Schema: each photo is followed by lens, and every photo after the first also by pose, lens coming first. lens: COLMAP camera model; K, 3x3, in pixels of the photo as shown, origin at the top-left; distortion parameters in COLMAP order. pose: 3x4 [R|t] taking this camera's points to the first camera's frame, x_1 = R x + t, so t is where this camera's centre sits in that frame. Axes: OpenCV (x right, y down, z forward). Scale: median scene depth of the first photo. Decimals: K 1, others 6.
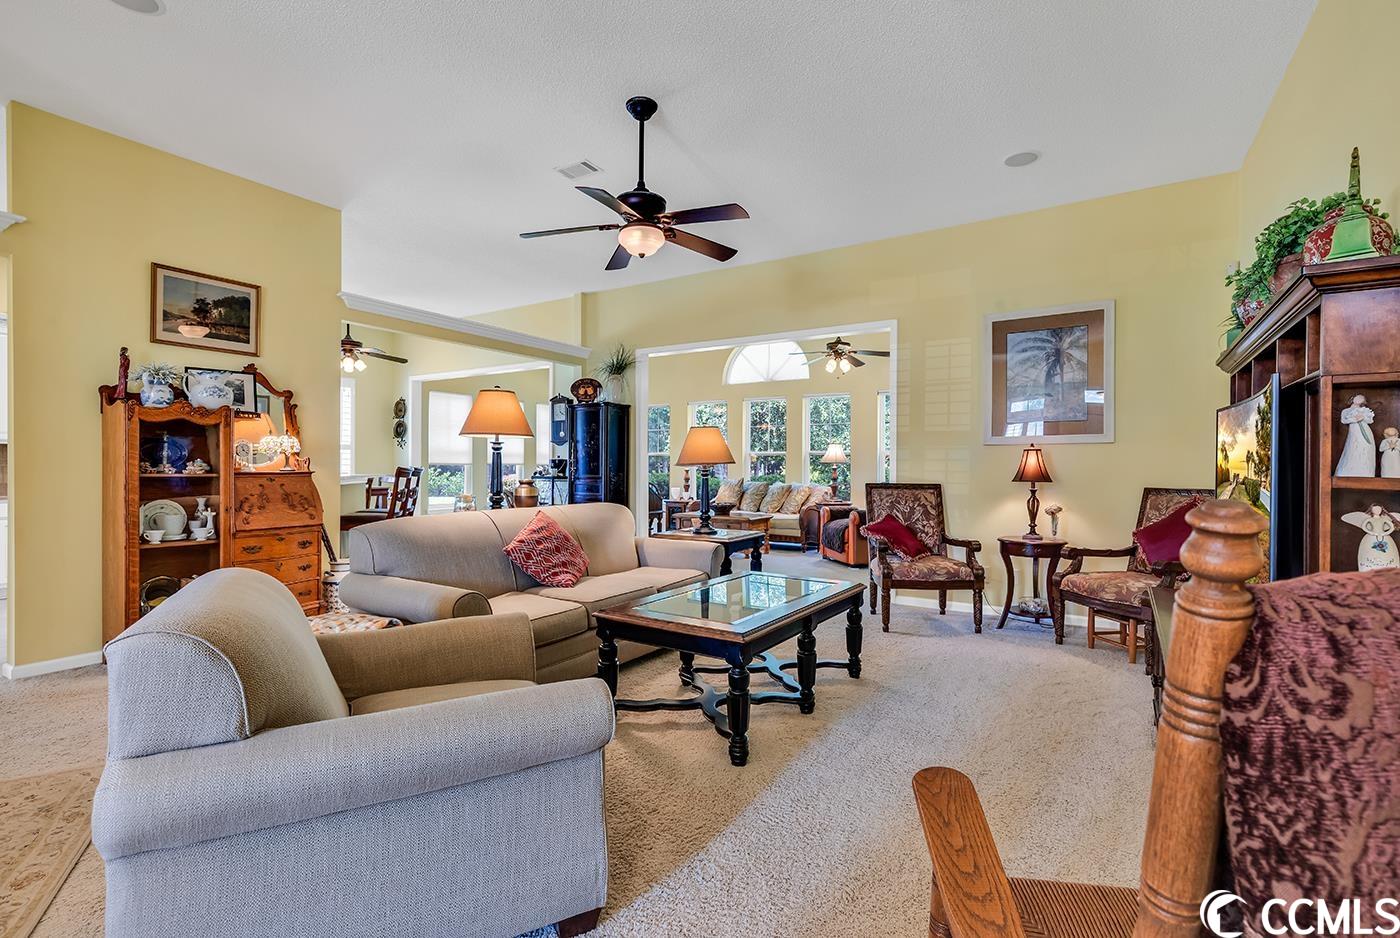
lens RADIAL K [[630.9, 0, 704.6], [0, 630.9, 472.4], [0, 0, 1]] dist [0.000190, -0.000165]
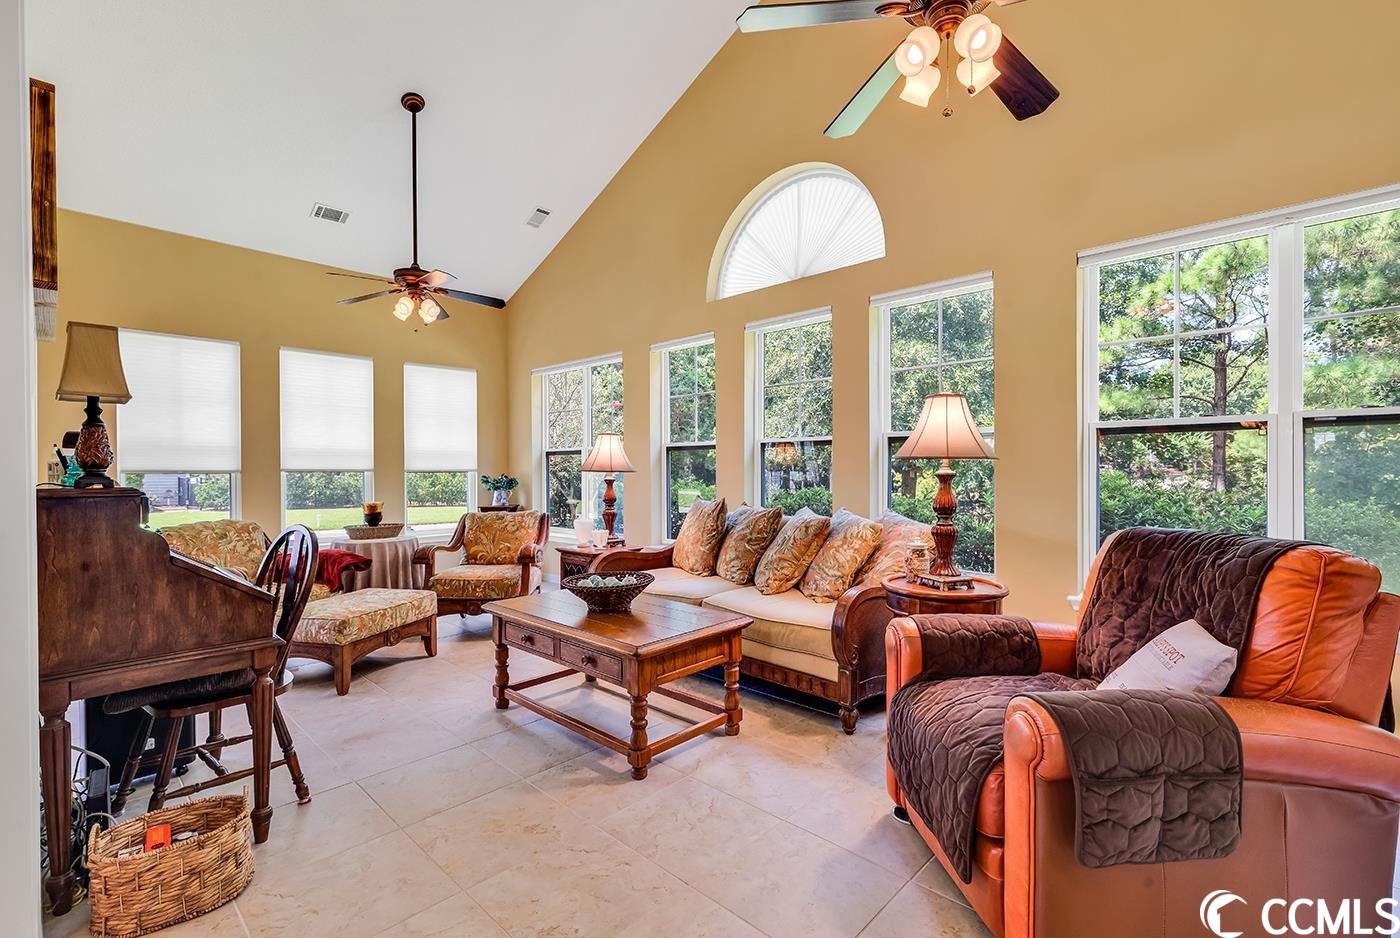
lens RADIAL K [[630.9, 0, 704.6], [0, 630.9, 472.4], [0, 0, 1]] dist [0.000190, -0.000165]
pose [[0.981100, -0.007957, -0.193339, 0.136208], [0.007065, 0.999961, -0.005303, -0.006882], [0.193374, 0.003837, 0.981118, 0.608577]]
